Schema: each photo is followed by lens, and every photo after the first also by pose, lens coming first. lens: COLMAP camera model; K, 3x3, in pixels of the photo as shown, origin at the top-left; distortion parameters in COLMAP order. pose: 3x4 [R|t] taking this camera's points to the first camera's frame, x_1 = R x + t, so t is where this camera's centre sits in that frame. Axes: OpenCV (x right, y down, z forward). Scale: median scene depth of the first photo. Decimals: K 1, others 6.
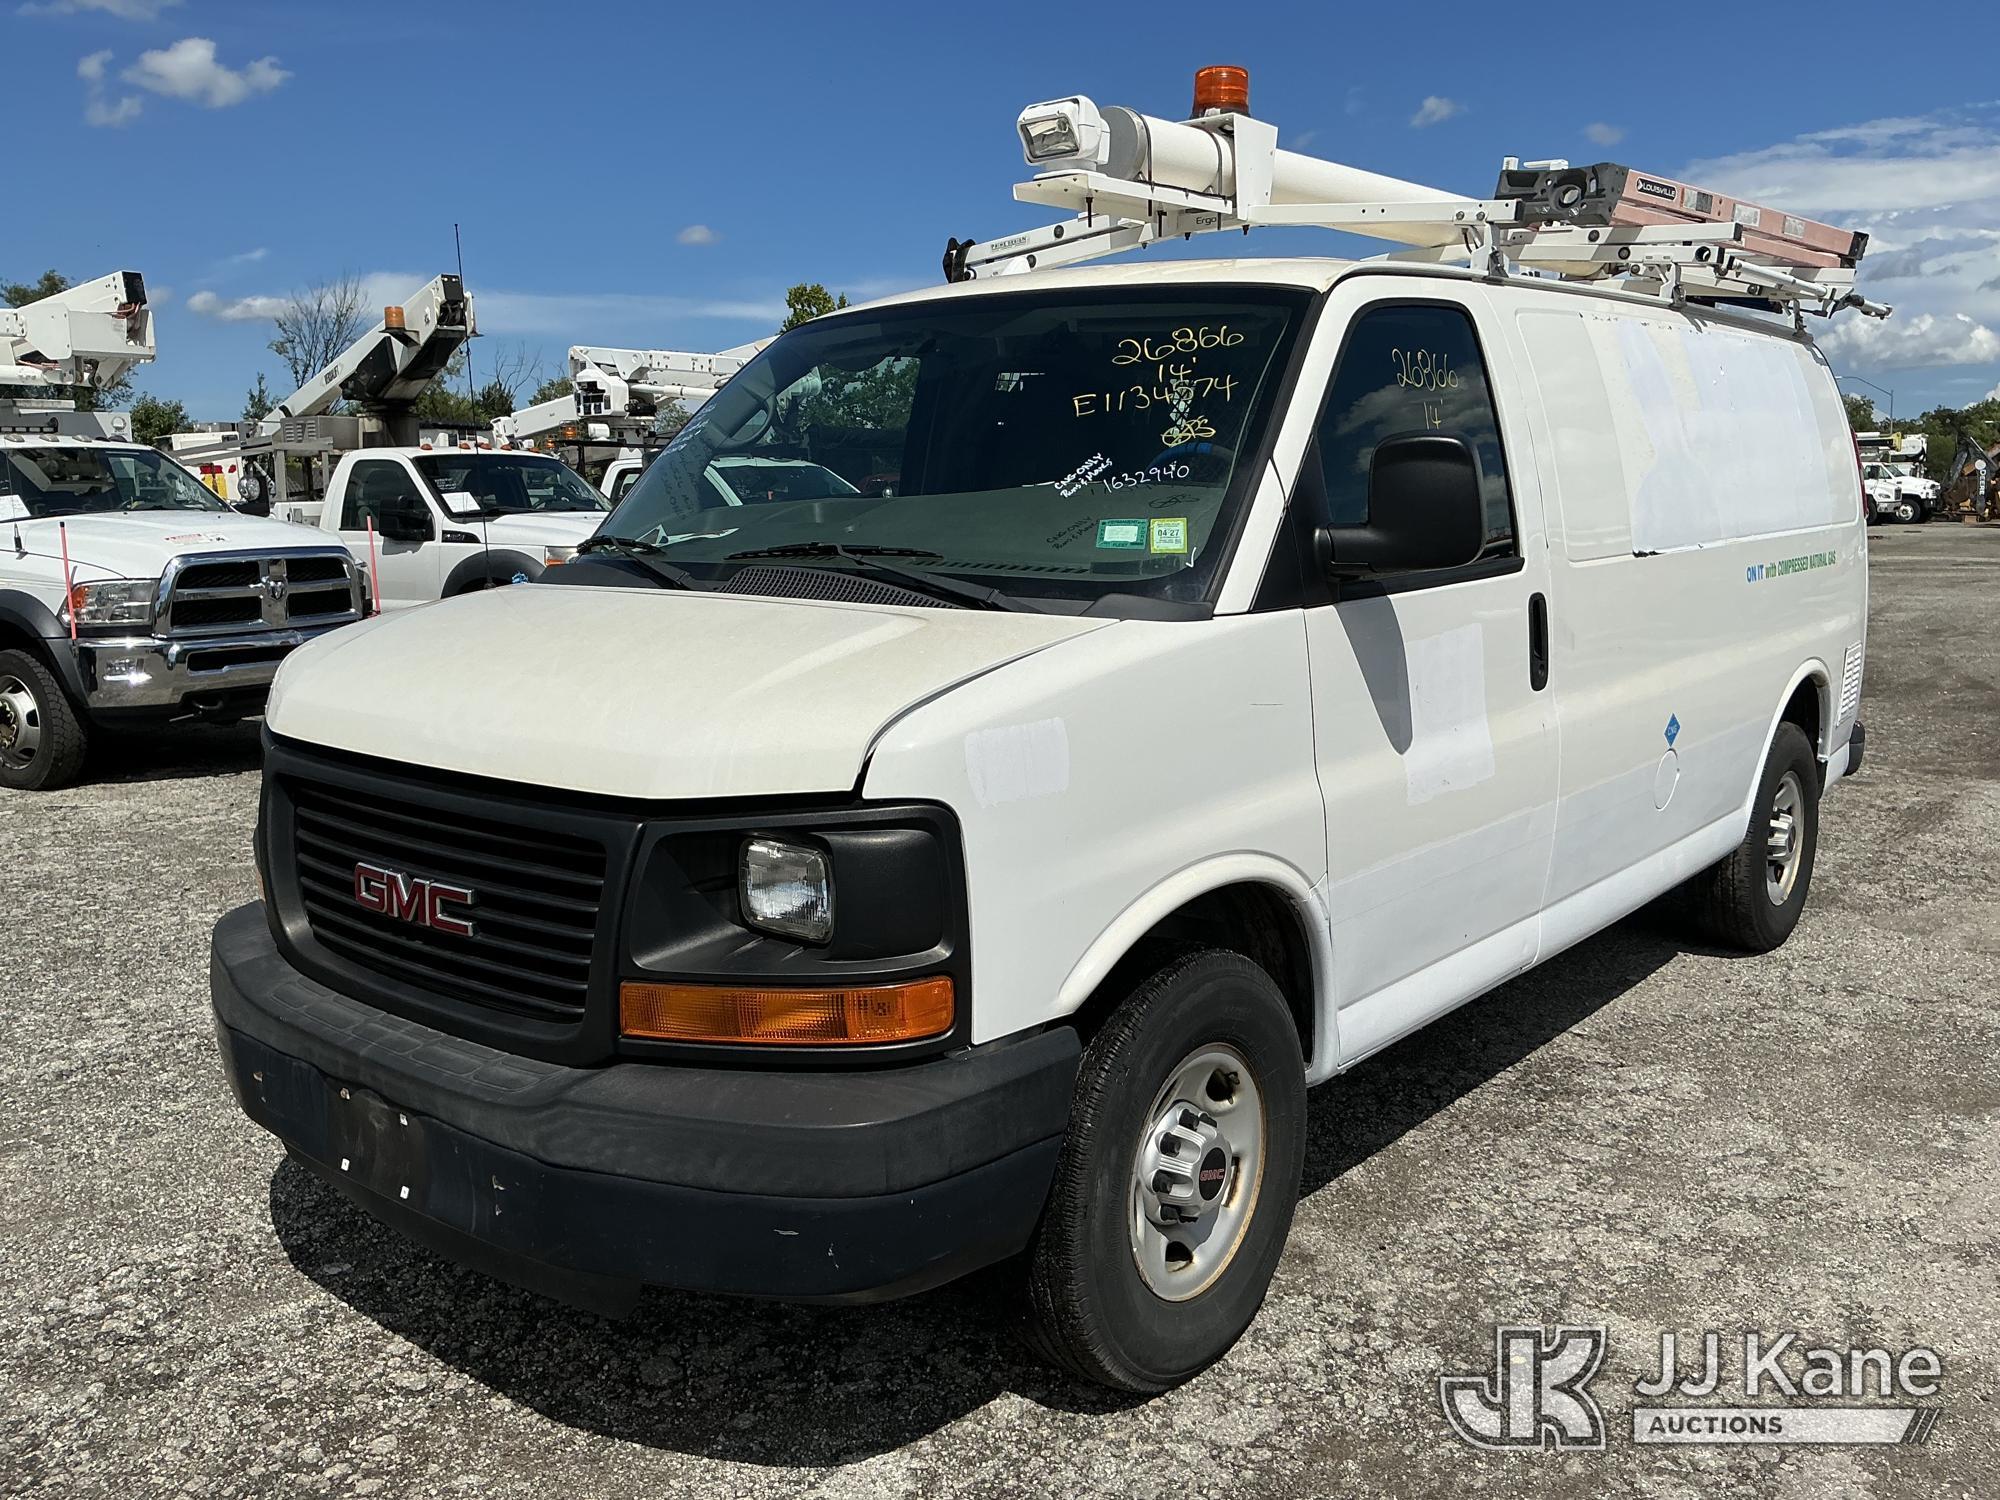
lens RADIAL K [[1782.4, 0, 980.7], [0, 1782.4, 753.2], [0, 0, 1]] dist [0.046176, -0.023953]
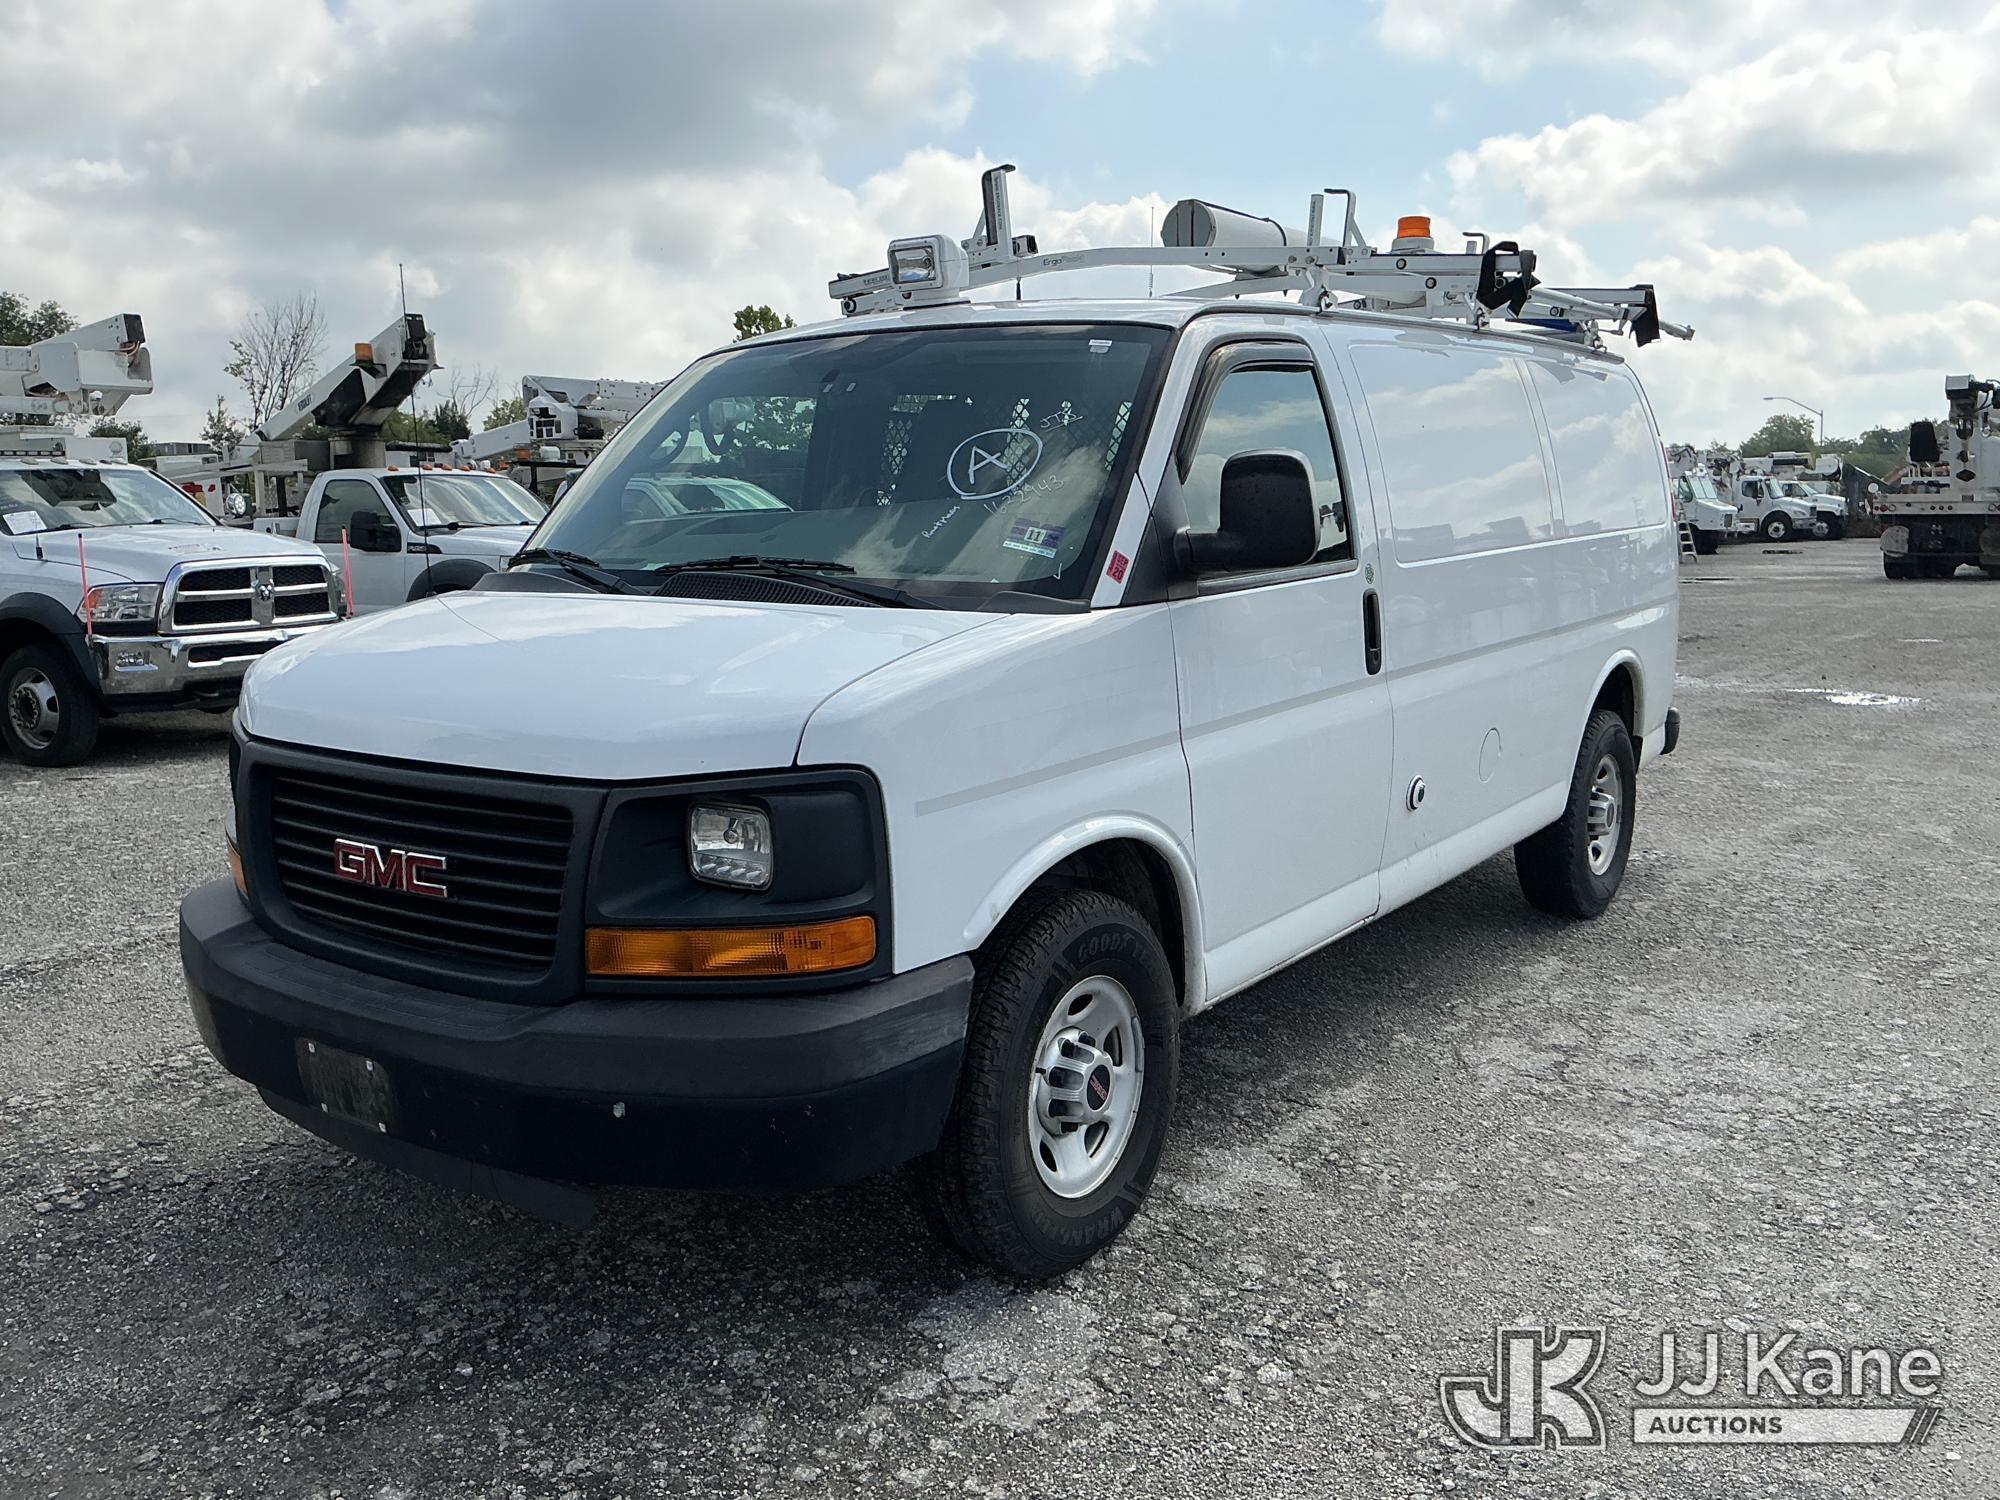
lens RADIAL K [[1782.4, 0, 1019.6], [0, 1782.4, 757.1], [0, 0, 1]] dist [0.046176, -0.023953]
pose [[0.995974, -0.019584, 0.087474, -0.019651], [0.020207, 0.999776, -0.006243, 0.026800], [-0.087332, 0.007985, 0.996147, -0.157257]]
